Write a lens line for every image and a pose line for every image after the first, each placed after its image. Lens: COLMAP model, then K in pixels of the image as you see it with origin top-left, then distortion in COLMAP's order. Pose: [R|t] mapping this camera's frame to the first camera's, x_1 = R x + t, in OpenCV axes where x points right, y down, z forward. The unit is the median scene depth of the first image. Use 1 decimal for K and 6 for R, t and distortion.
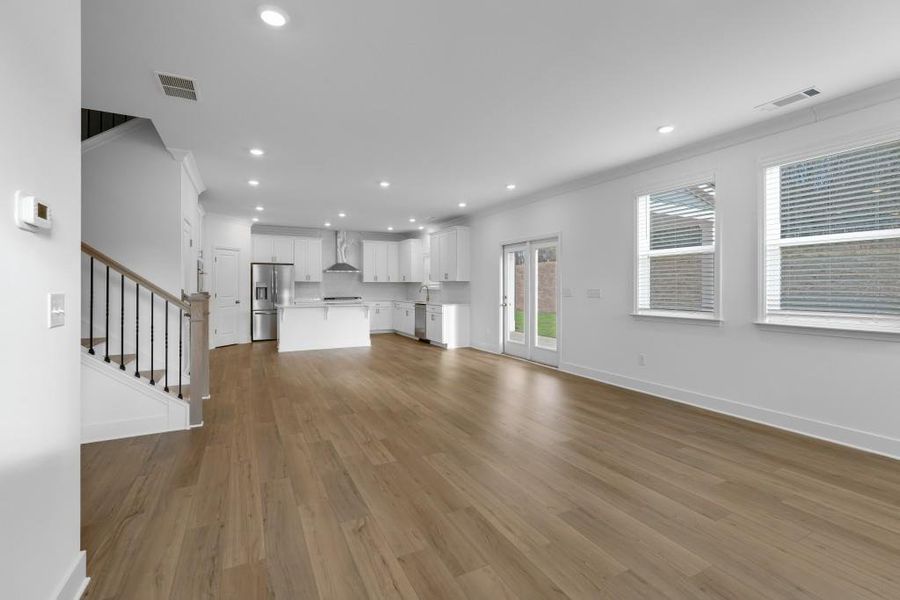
lens RADIAL K [[405.5, 0, 446.5], [0, 405.5, 296.1], [0, 0, 1]] dist [-0.002833, 0.000078]
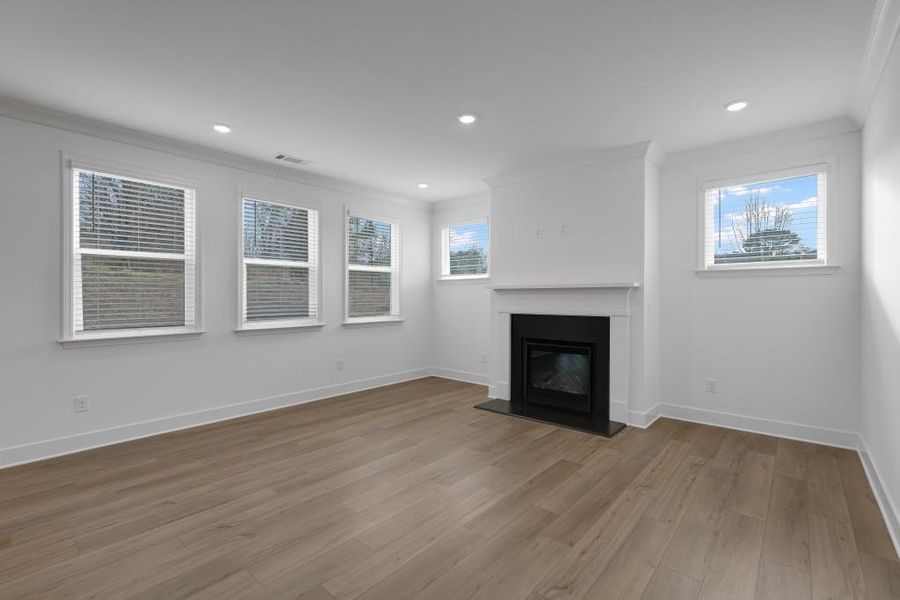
lens RADIAL K [[402.4, 0, 448.3], [0, 402.4, 298.3], [0, 0, 1]] dist [-0.002221, 0.000082]
pose [[-0.375015, -0.001613, 0.927017, -0.663973], [0.022452, 0.999689, 0.010822, -0.030685], [-0.926747, 0.024872, -0.374862, 1.125237]]
